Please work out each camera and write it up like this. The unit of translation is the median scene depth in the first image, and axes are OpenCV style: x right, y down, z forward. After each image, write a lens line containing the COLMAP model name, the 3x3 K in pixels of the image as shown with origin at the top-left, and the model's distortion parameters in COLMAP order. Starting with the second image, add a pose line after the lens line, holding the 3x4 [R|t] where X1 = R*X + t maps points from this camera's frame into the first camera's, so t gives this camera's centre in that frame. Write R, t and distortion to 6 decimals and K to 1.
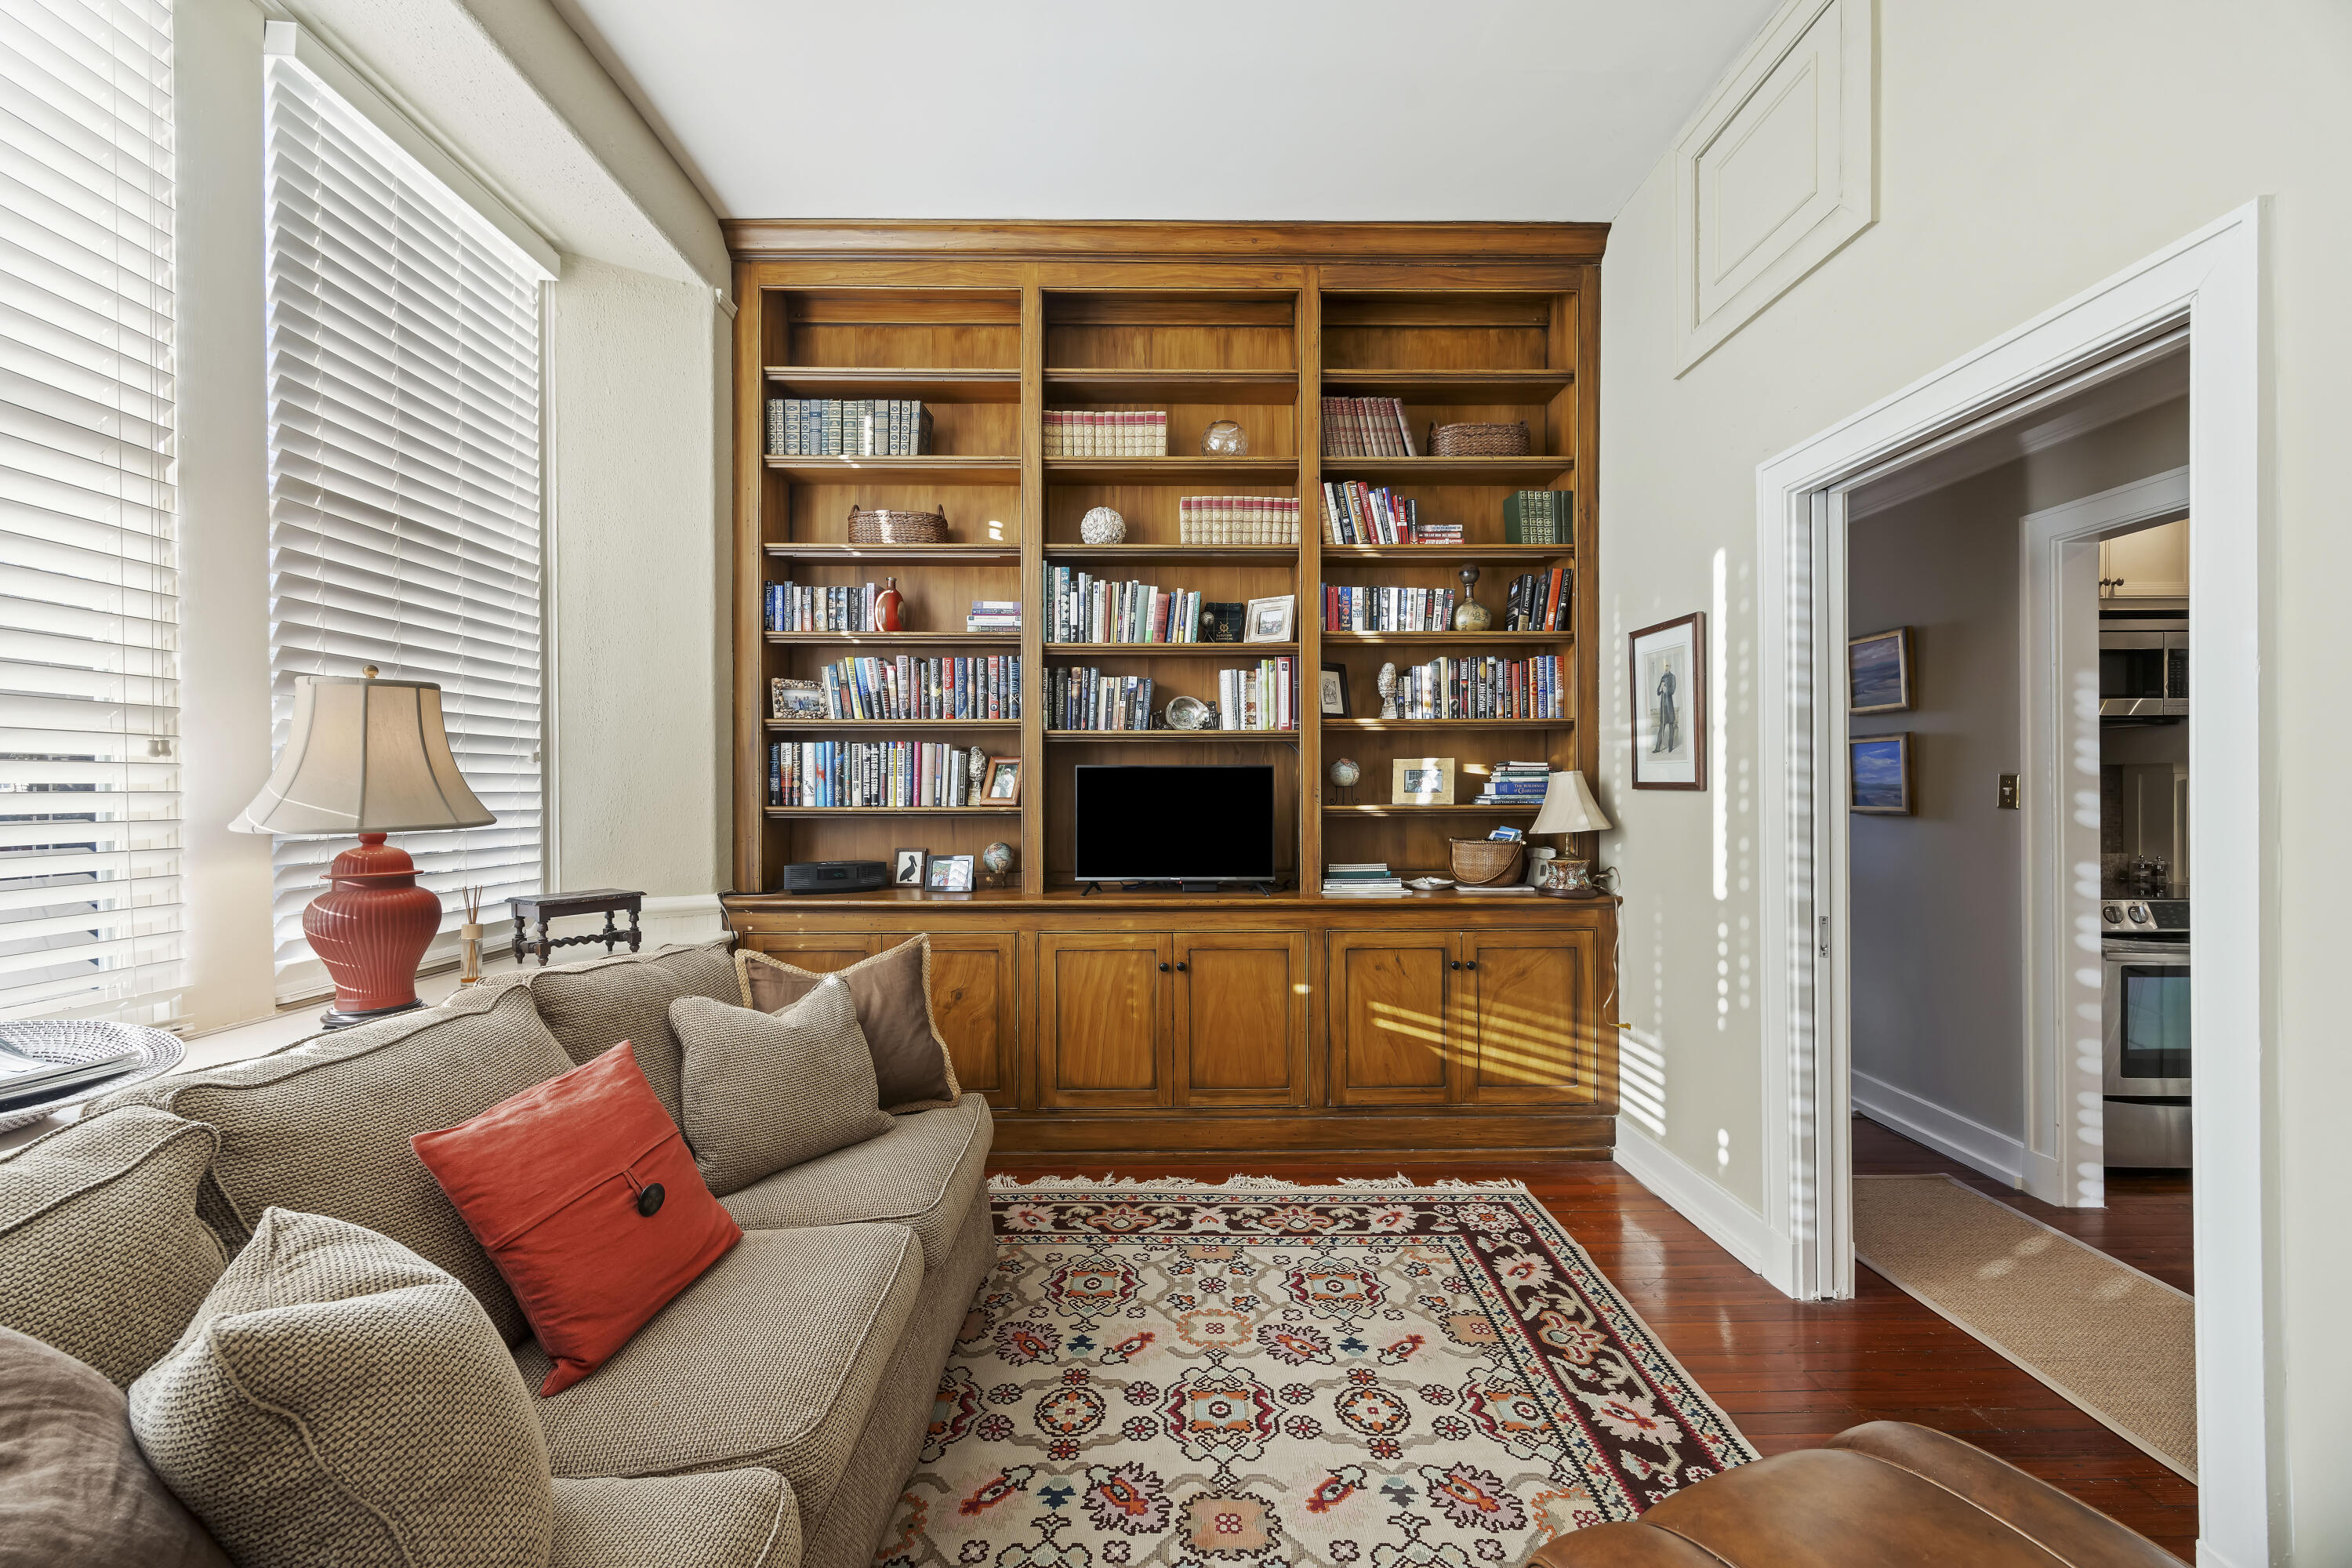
lens RADIAL K [[906.6, 0, 1173.5], [0, 906.6, 793.9], [0, 0, 1]] dist [0.000823, -0.000050]
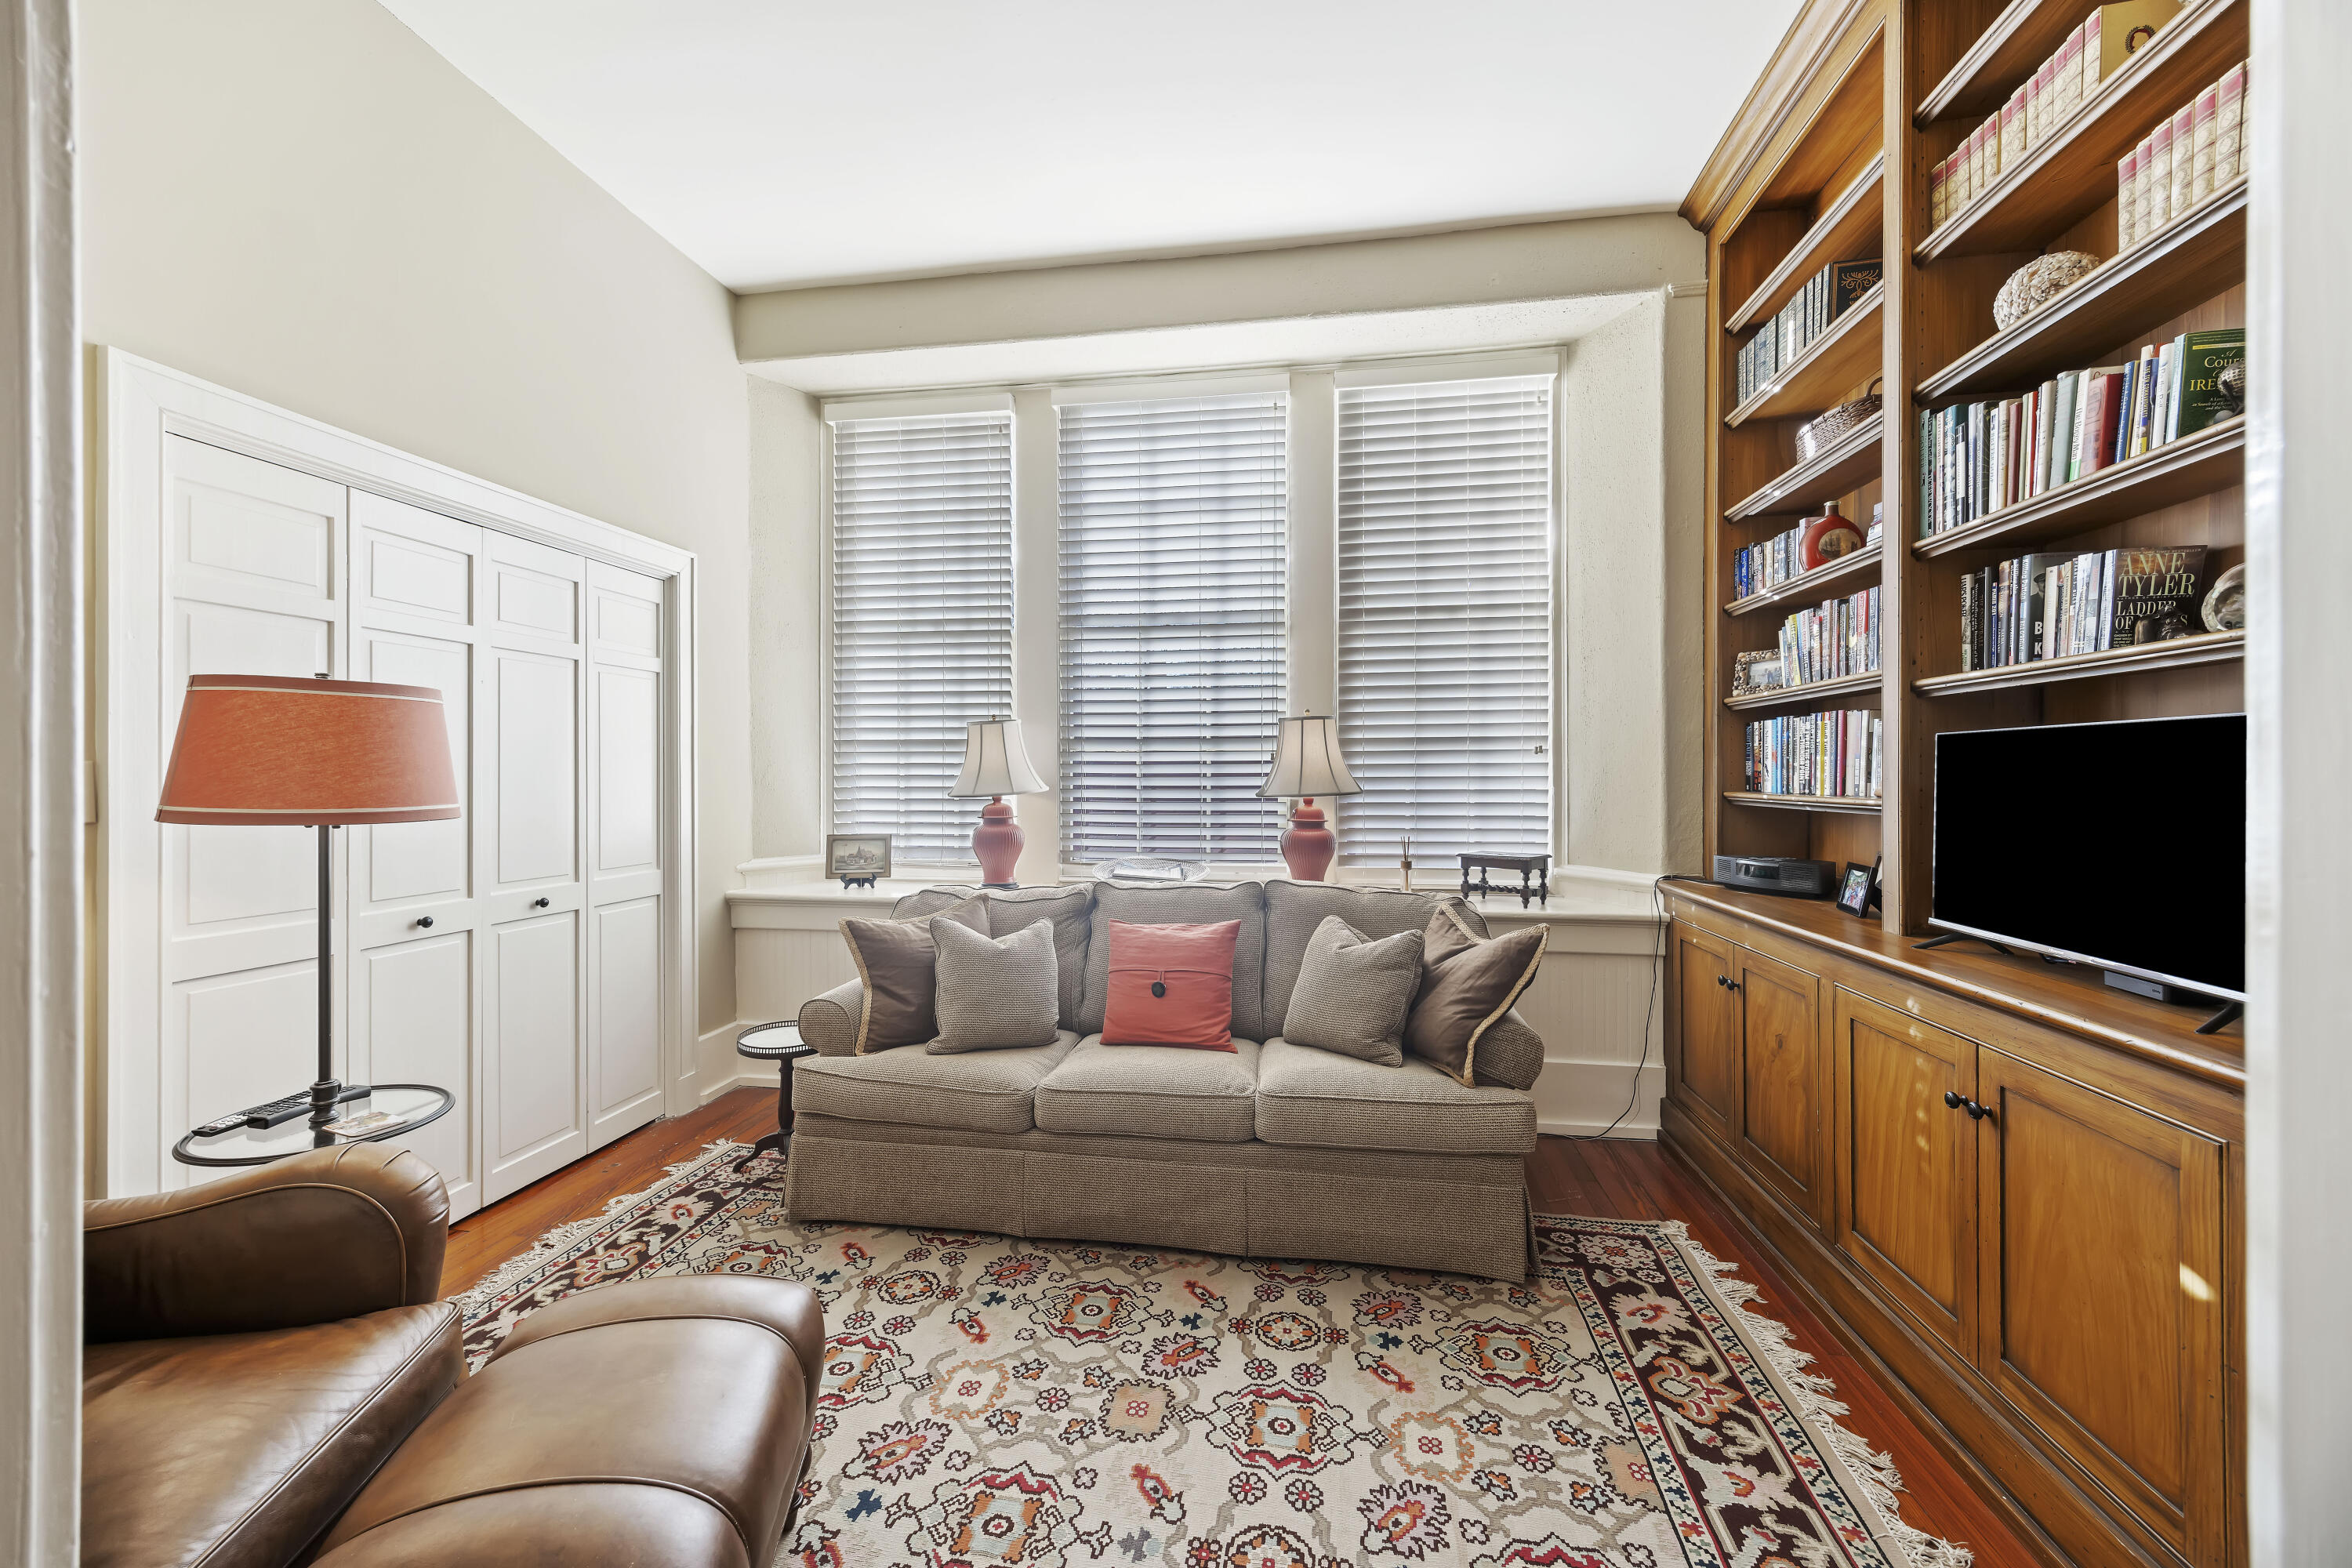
lens RADIAL K [[906.6, 0, 1180.5], [0, 906.6, 774.9], [0, 0, 1]] dist [0.000823, -0.000050]
pose [[-0.173008, 0.000857, -0.984920, 0.747819], [0.000304, 1.000000, 0.000817, -0.005327], [0.984920, -0.000158, -0.173008, 0.785715]]
